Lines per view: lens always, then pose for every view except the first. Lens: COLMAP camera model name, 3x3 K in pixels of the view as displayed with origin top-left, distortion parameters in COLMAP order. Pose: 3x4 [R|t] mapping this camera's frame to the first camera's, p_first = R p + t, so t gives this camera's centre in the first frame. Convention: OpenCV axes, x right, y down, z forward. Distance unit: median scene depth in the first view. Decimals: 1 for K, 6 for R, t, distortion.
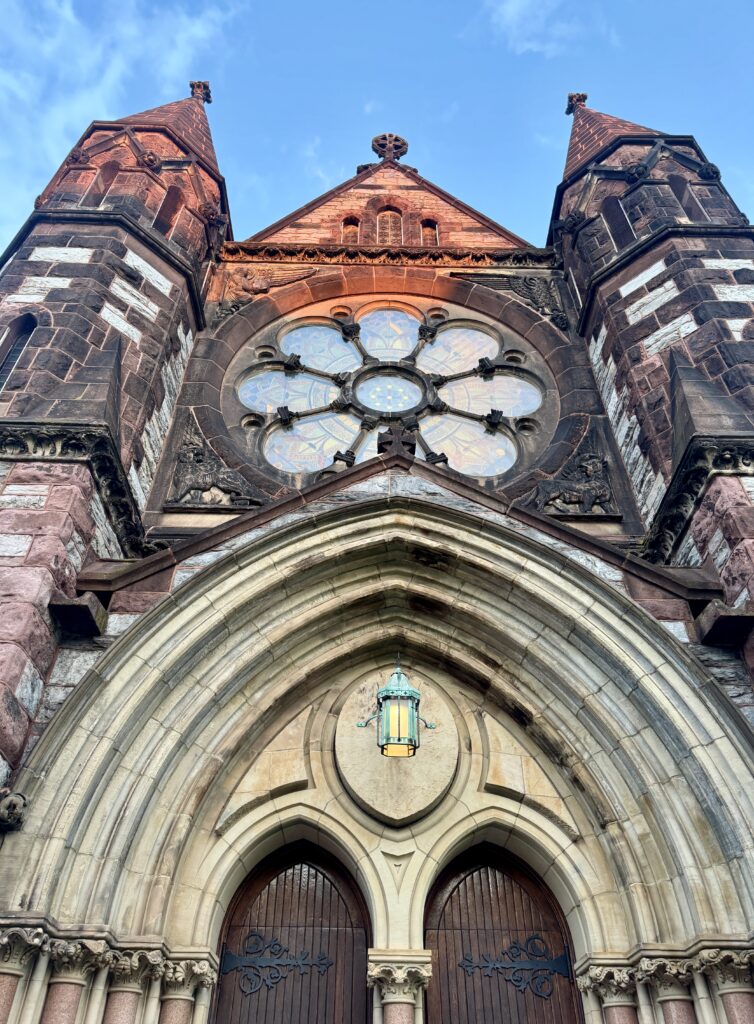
lens RADIAL K [[723.4, 0, 367.5], [0, 723.4, 506.8], [0, 0, 1]] dist [0.035359, -0.045374]
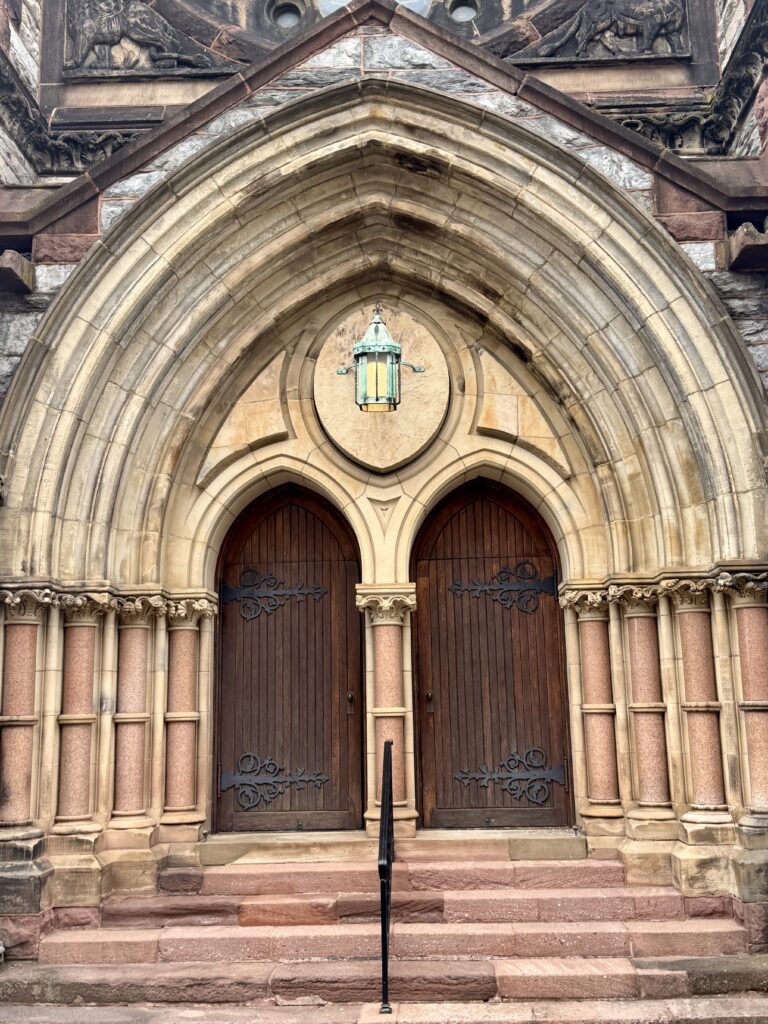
lens RADIAL K [[1108.8, 0, 384.6], [0, 1108.8, 522.8], [0, 0, 1]] dist [0.071997, 0.000000]
pose [[0.998476, -0.038929, -0.039129, 0.094003], [0.053762, 0.846473, 0.529710, -0.273749], [0.012501, -0.531007, 0.847276, -0.270544]]
